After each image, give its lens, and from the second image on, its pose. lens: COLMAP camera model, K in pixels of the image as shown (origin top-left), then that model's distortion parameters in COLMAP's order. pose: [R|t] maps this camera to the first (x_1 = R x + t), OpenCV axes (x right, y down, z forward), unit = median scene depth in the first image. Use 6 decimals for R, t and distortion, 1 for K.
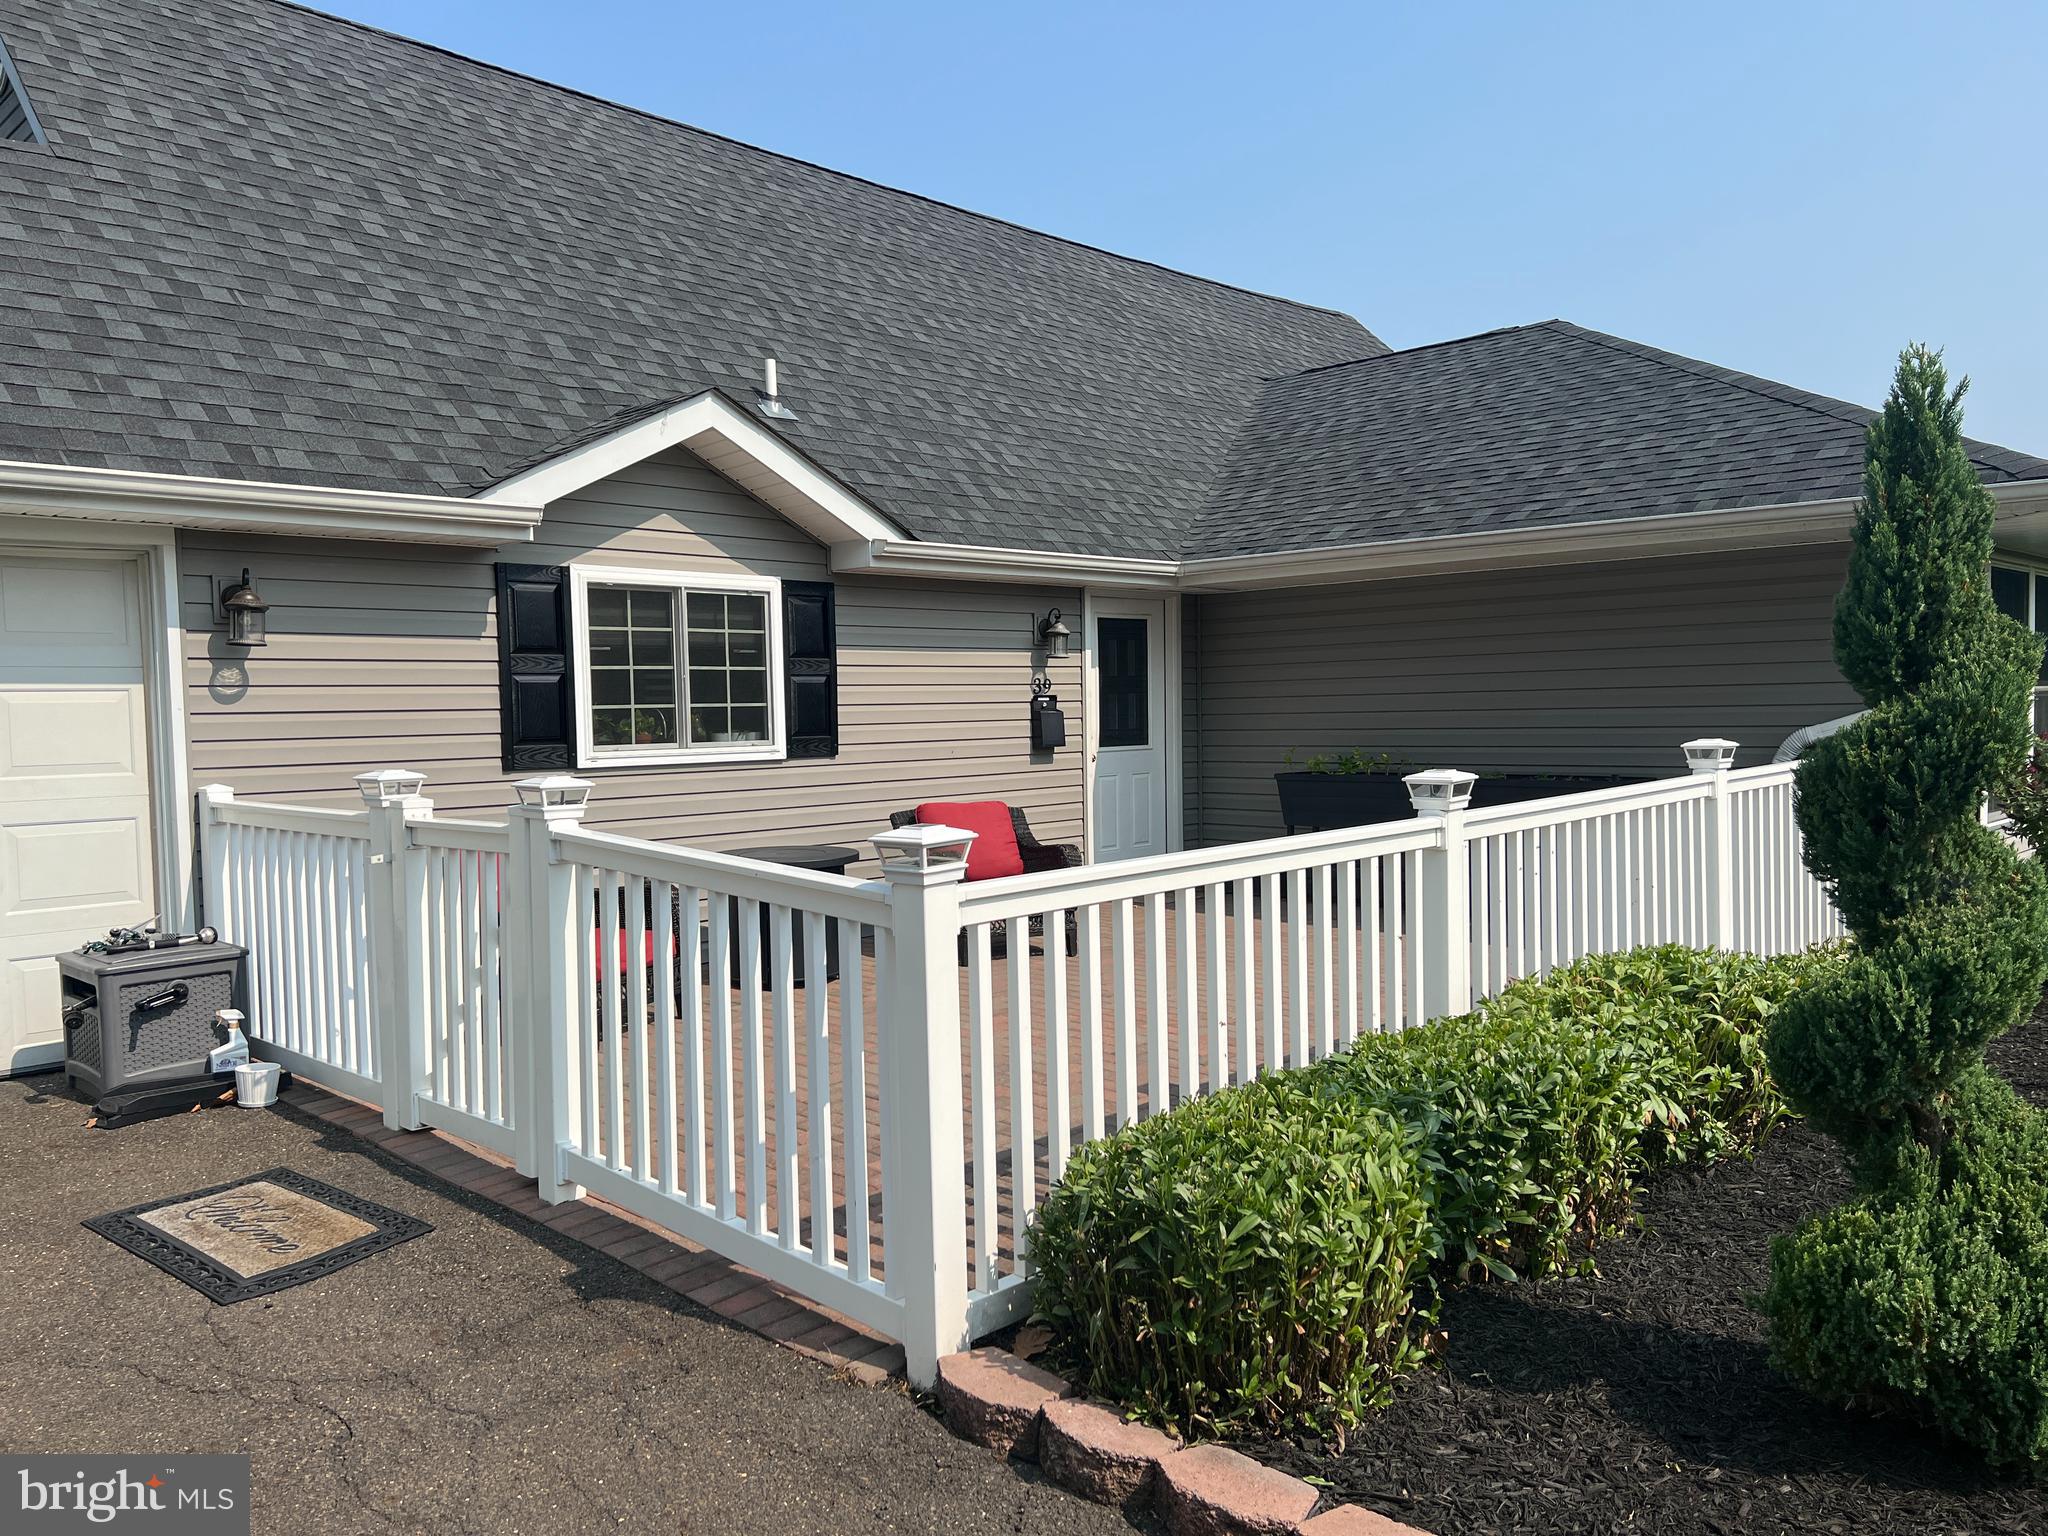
lens RADIAL K [[1567.0, 0, 1020.3], [0, 1567.0, 777.7], [0, 0, 1]] dist [0.053745, -0.069221]
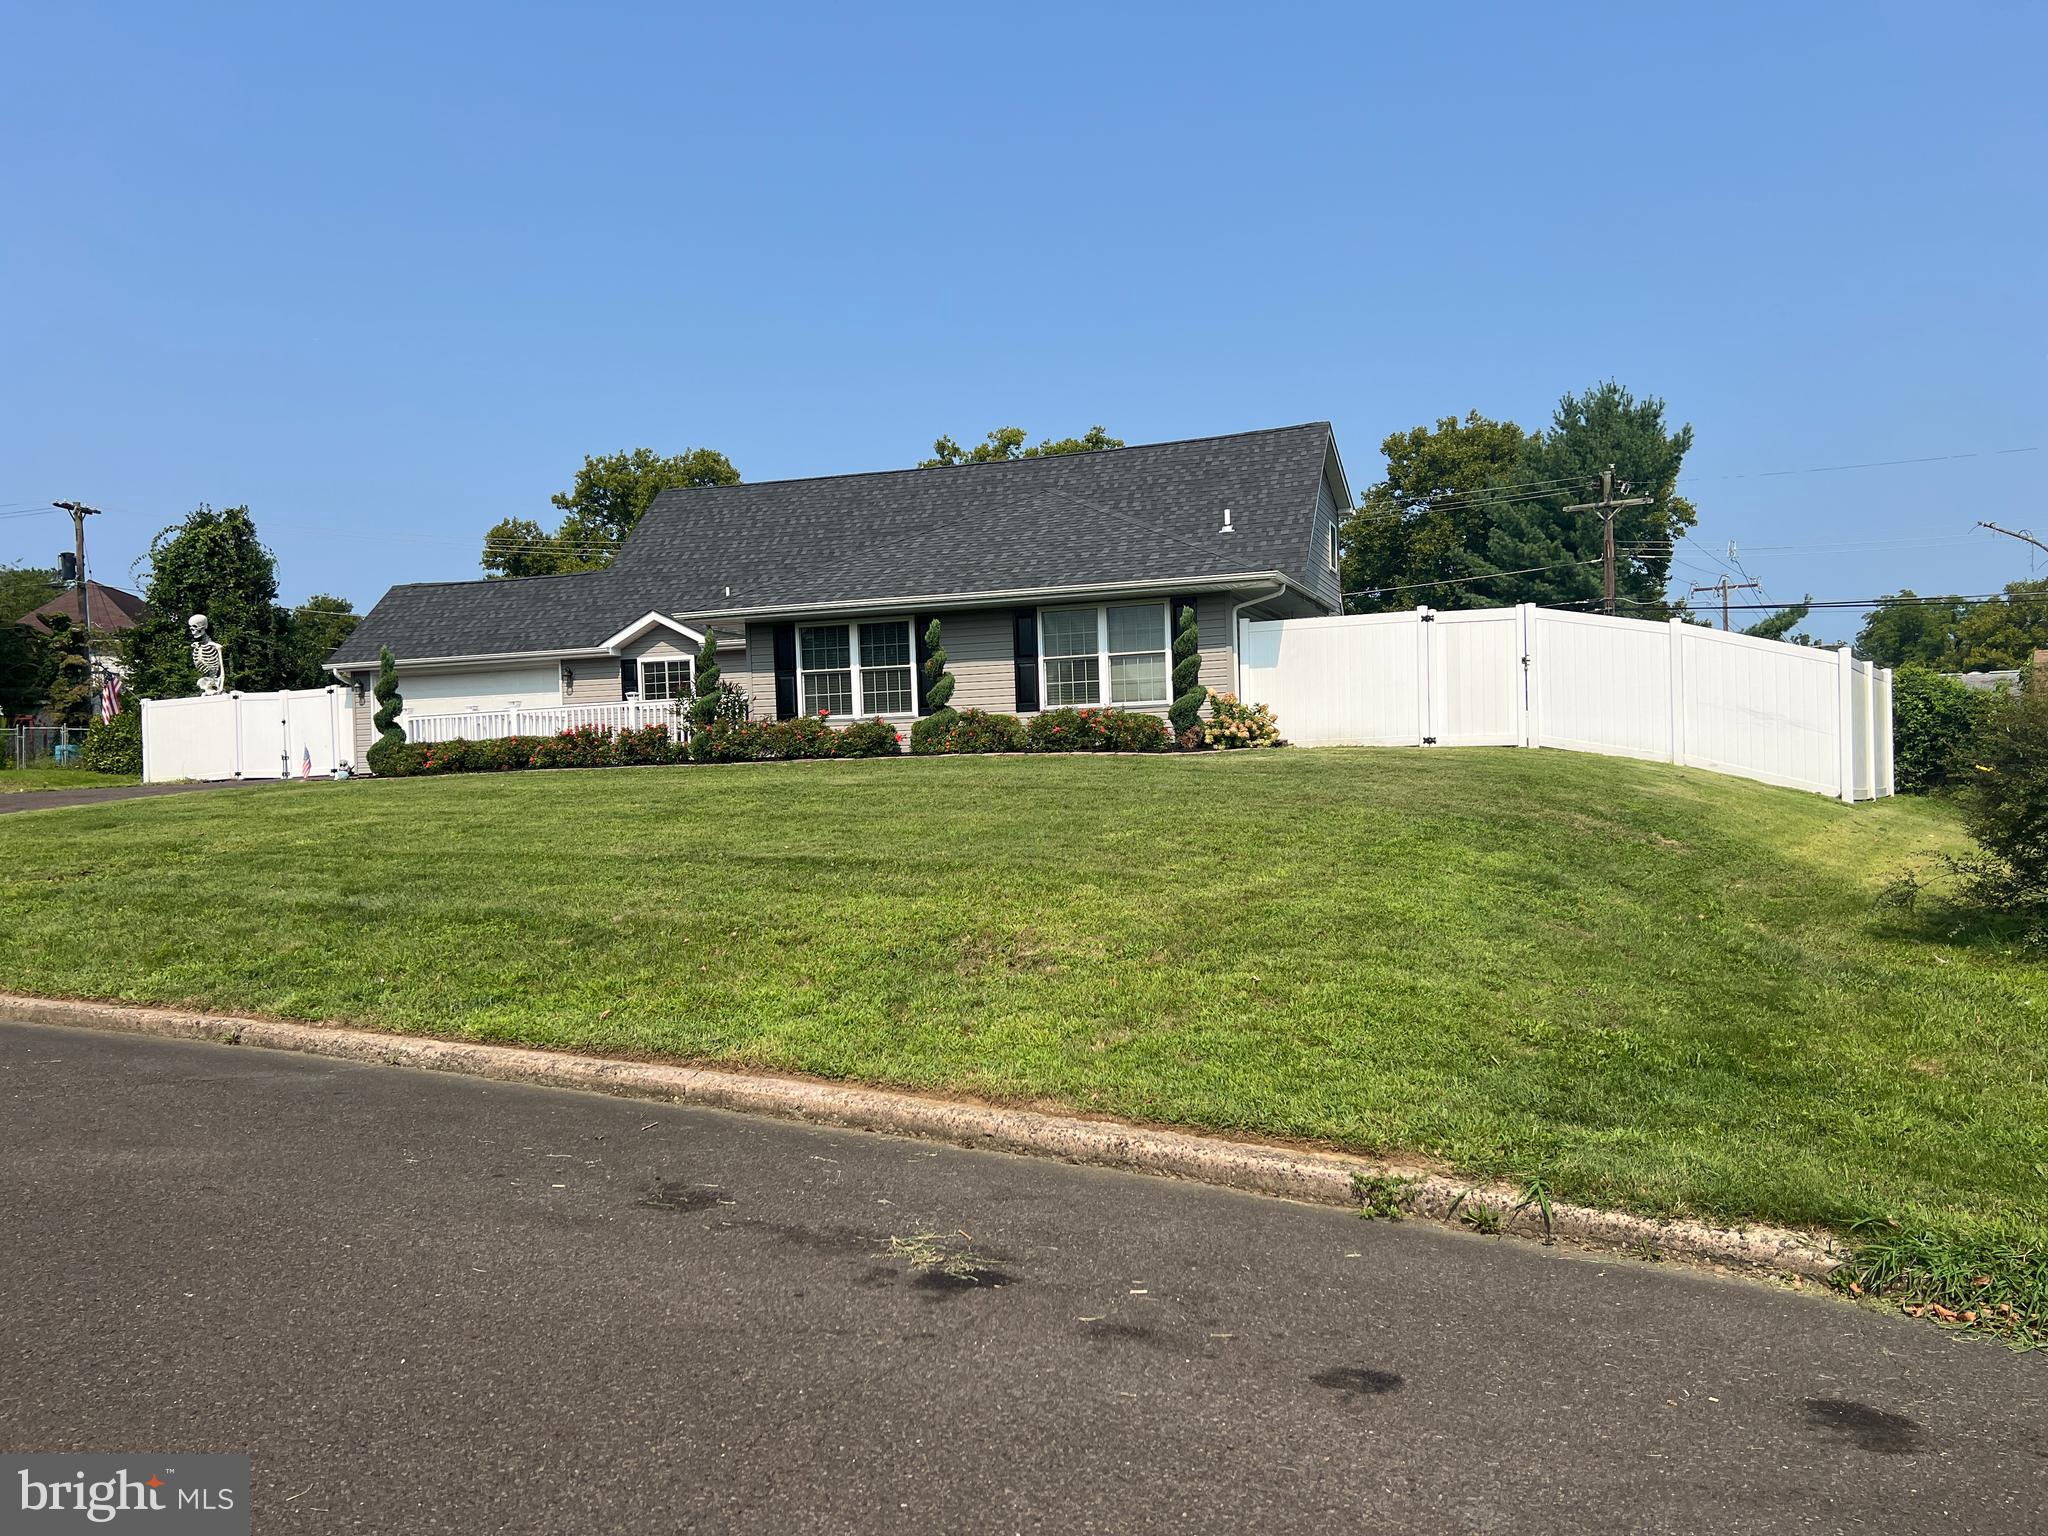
lens RADIAL K [[1567.0, 0, 1027.8], [0, 1567.0, 802.5], [0, 0, 1]] dist [0.053745, -0.069221]
pose [[0.429154, 0.028991, -0.902766, 3.598757], [-0.015758, 0.999573, 0.024609, 0.112177], [0.903094, 0.003665, 0.429427, 0.172328]]
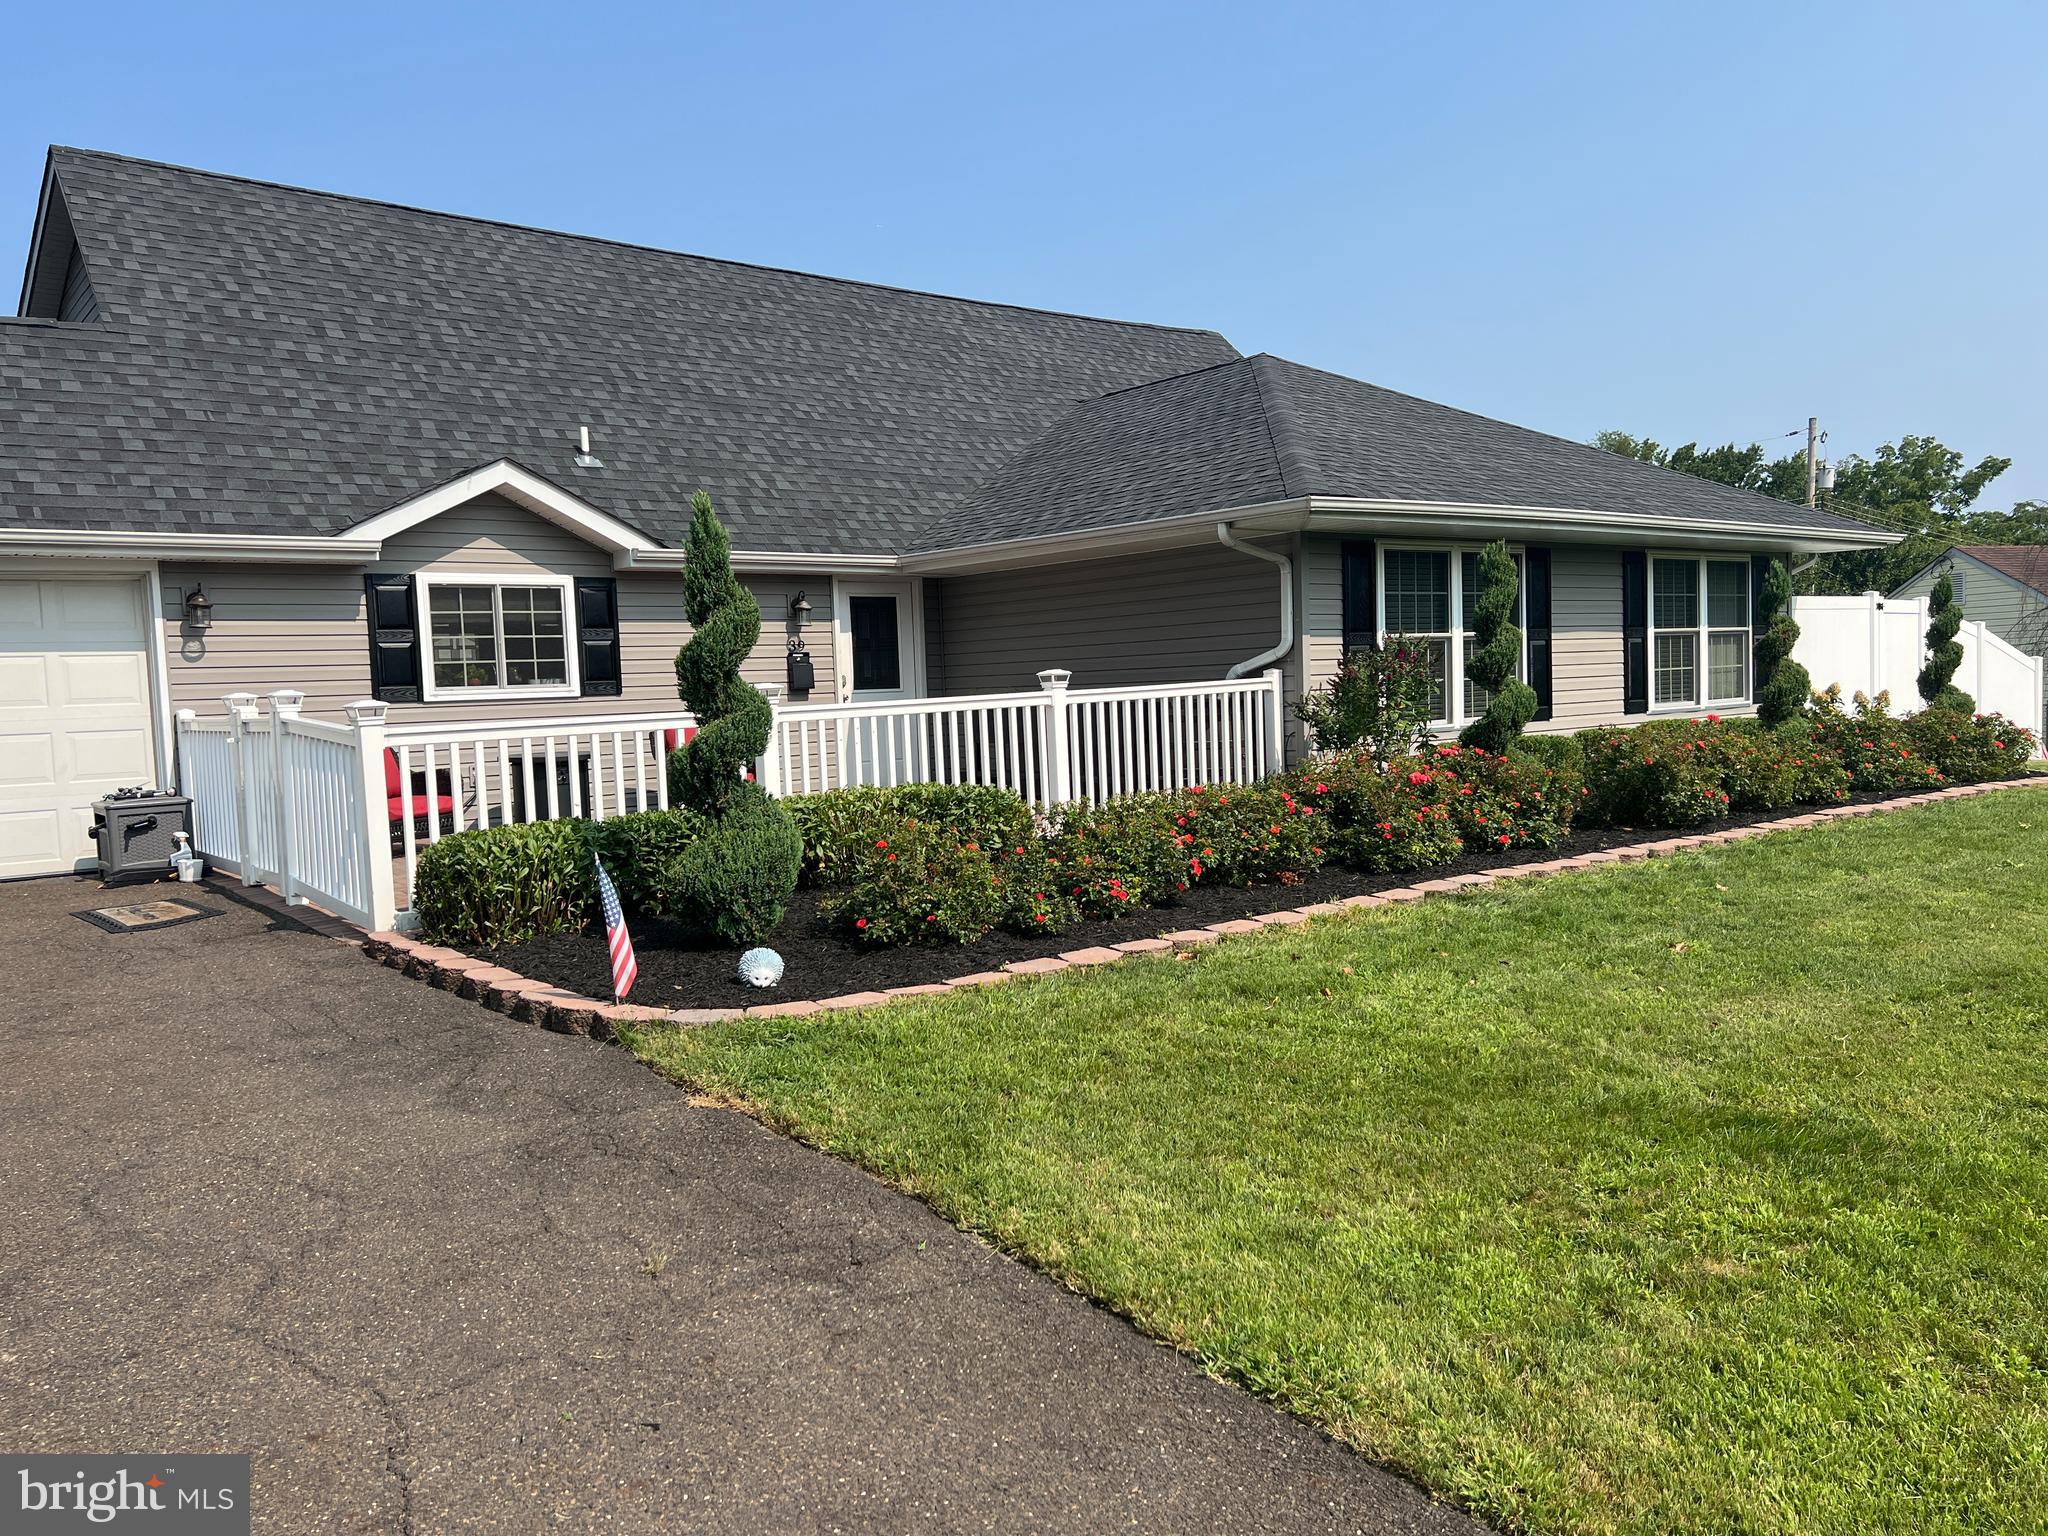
lens RADIAL K [[1567.0, 0, 1029.7], [0, 1567.0, 773.9], [0, 0, 1]] dist [0.053745, -0.069221]
pose [[0.993379, -0.009336, -0.114502, 0.488014], [0.011273, 0.999804, 0.016277, 0.046596], [0.114327, -0.017460, 0.993290, -0.492763]]
